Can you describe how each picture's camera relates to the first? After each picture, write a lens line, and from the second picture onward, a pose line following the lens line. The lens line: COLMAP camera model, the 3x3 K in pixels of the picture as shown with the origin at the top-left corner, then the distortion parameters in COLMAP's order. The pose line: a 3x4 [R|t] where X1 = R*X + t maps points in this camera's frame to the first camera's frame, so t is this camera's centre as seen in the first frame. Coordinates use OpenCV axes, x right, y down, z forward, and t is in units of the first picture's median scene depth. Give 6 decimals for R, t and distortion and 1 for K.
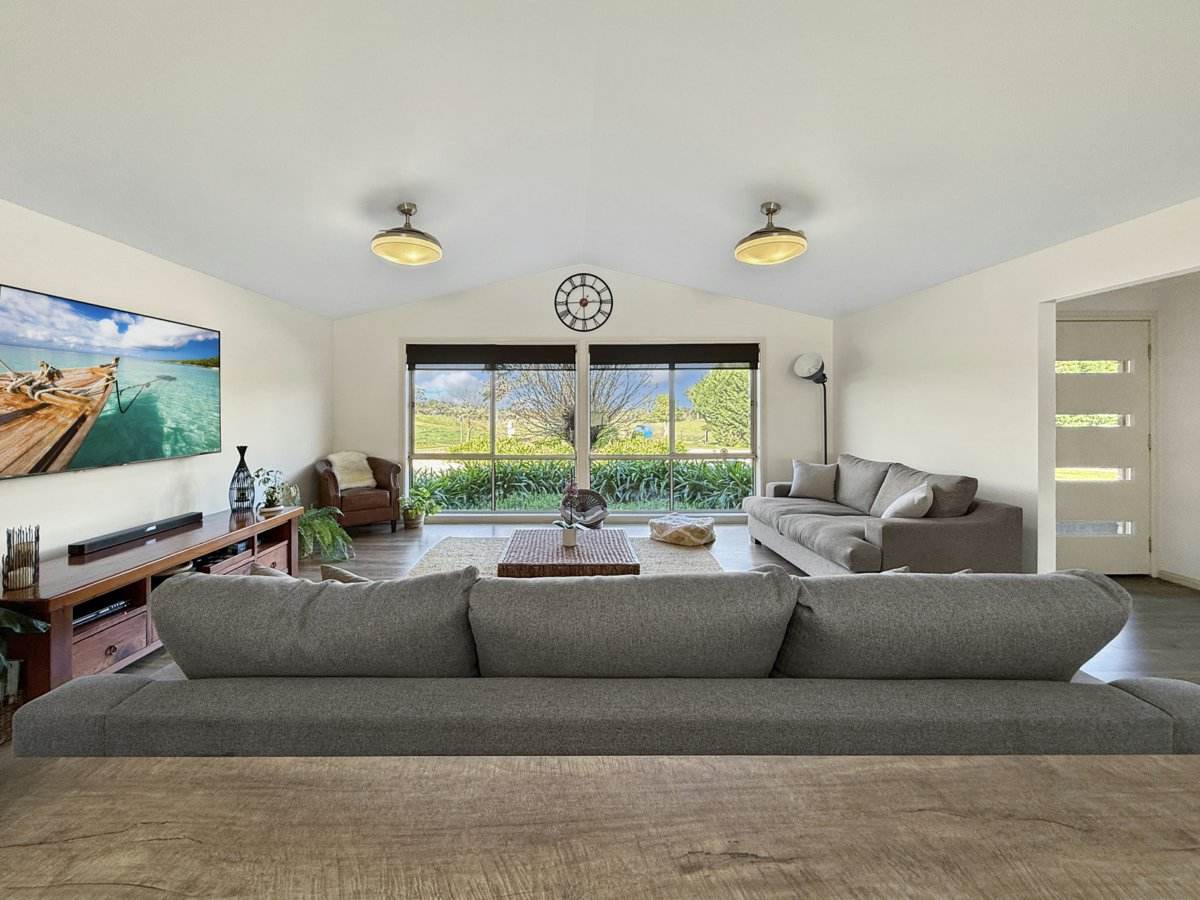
lens RADIAL K [[509.2, 0, 584.2], [0, 509.2, 407.4], [0, 0, 1]] dist [0.000101, -0.030324]
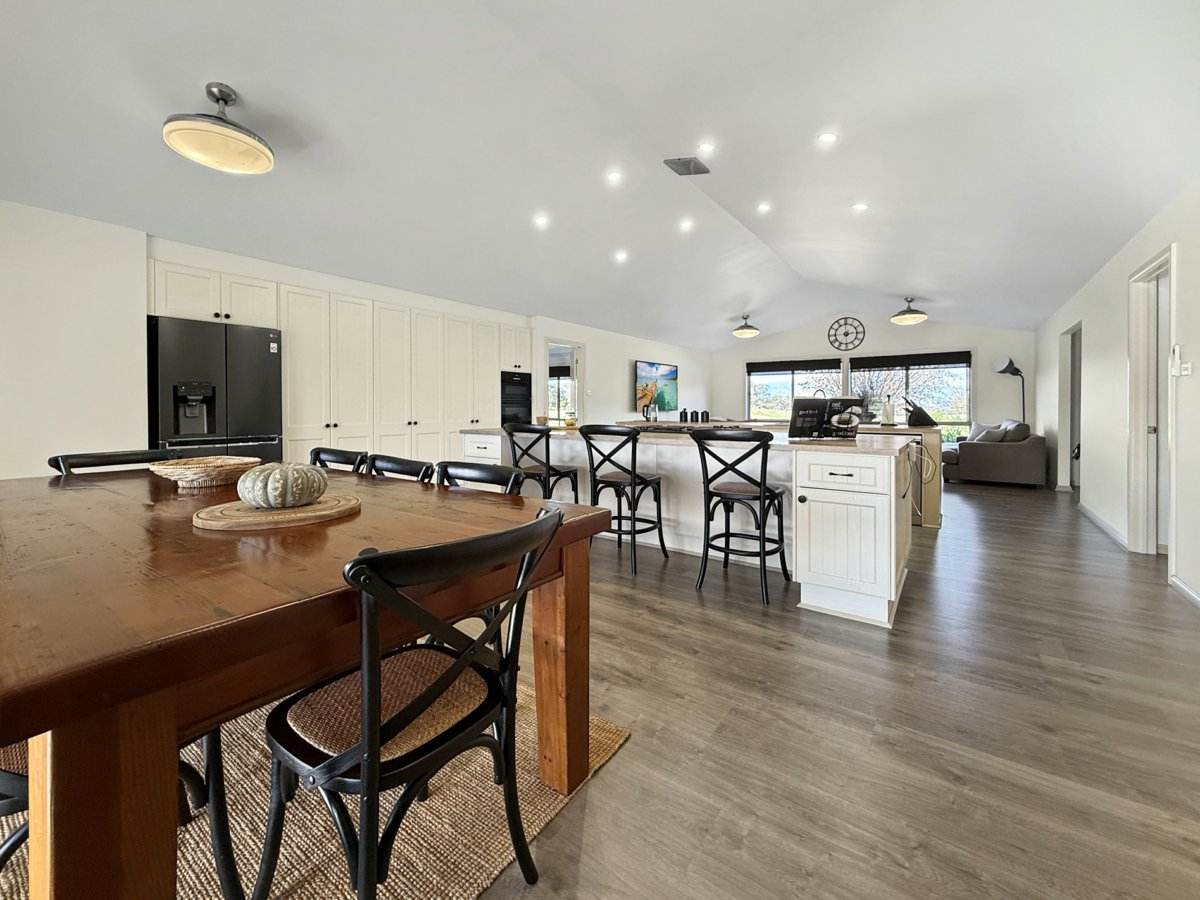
lens RADIAL K [[509.2, 0, 584.2], [0, 509.2, 407.4], [0, 0, 1]] dist [0.000101, -0.030324]
pose [[0.807966, -0.002170, -0.589225, 0.490753], [0.010019, 0.999899, 0.010057, 0.035039], [0.589143, -0.014029, 0.807907, -1.560178]]
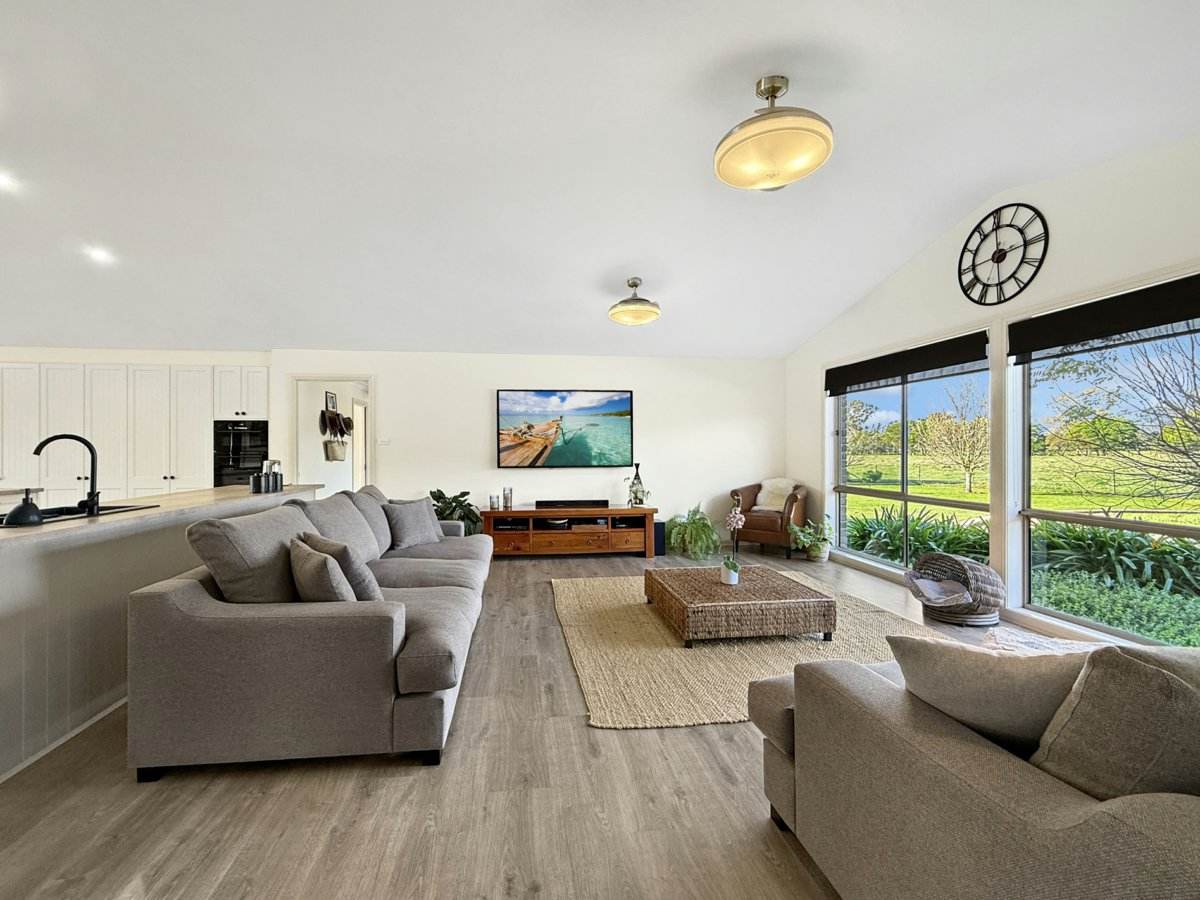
lens RADIAL K [[535.1, 0, 573.2], [0, 535.1, 450.5], [0, 0, 1]] dist [0.000744, -0.000215]
pose [[0.105644, -0.005775, -0.994387, 0.944710], [0.014229, 0.999890, -0.004295, 0.036475], [0.994302, -0.013695, 0.105714, 0.684068]]
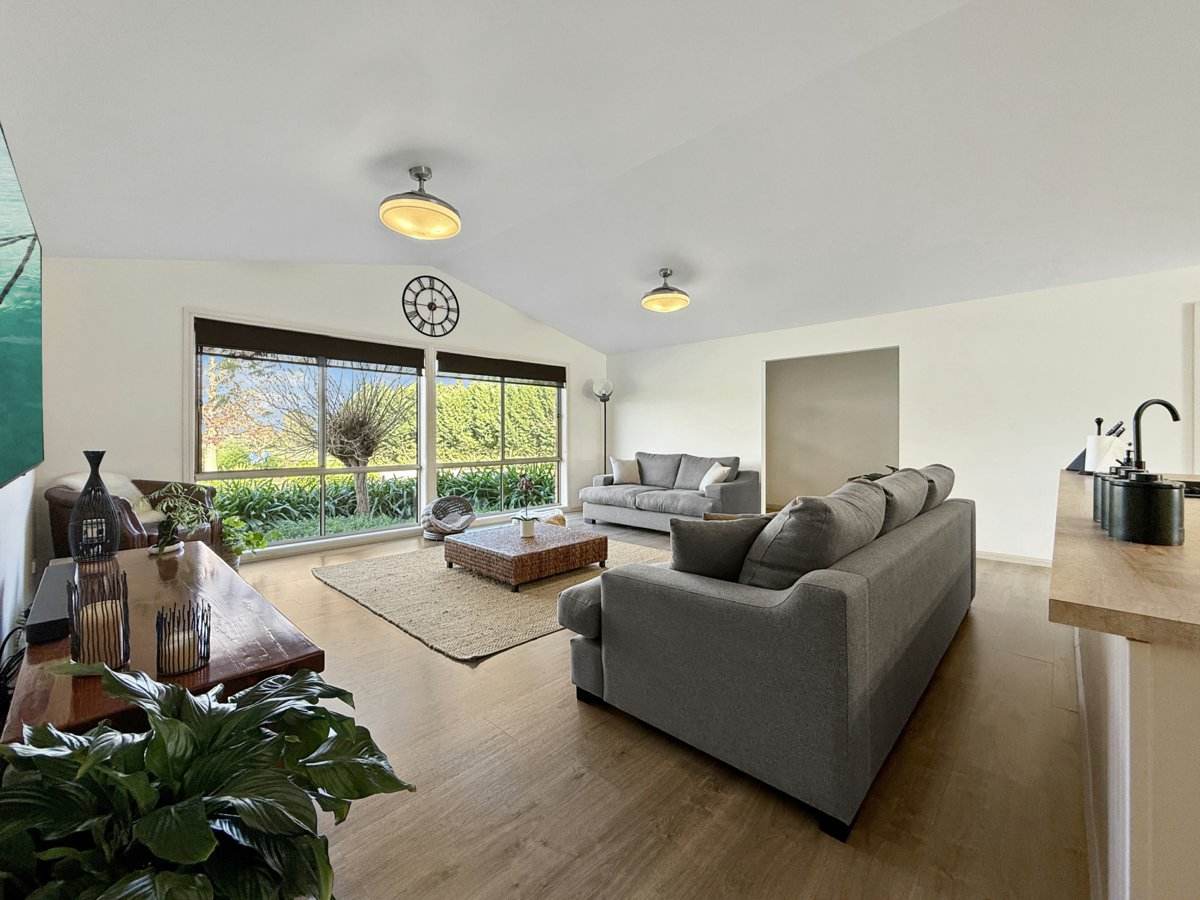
lens RADIAL K [[485.4, 0, 620.1], [0, 485.4, 437.4], [0, 0, 1]] dist [0.000039, 0.000001]
pose [[0.675156, -0.004176, 0.737663, -0.718606], [-0.002242, 0.999968, 0.007714, 0.057901], [-0.737672, -0.006862, 0.675125, 0.175776]]
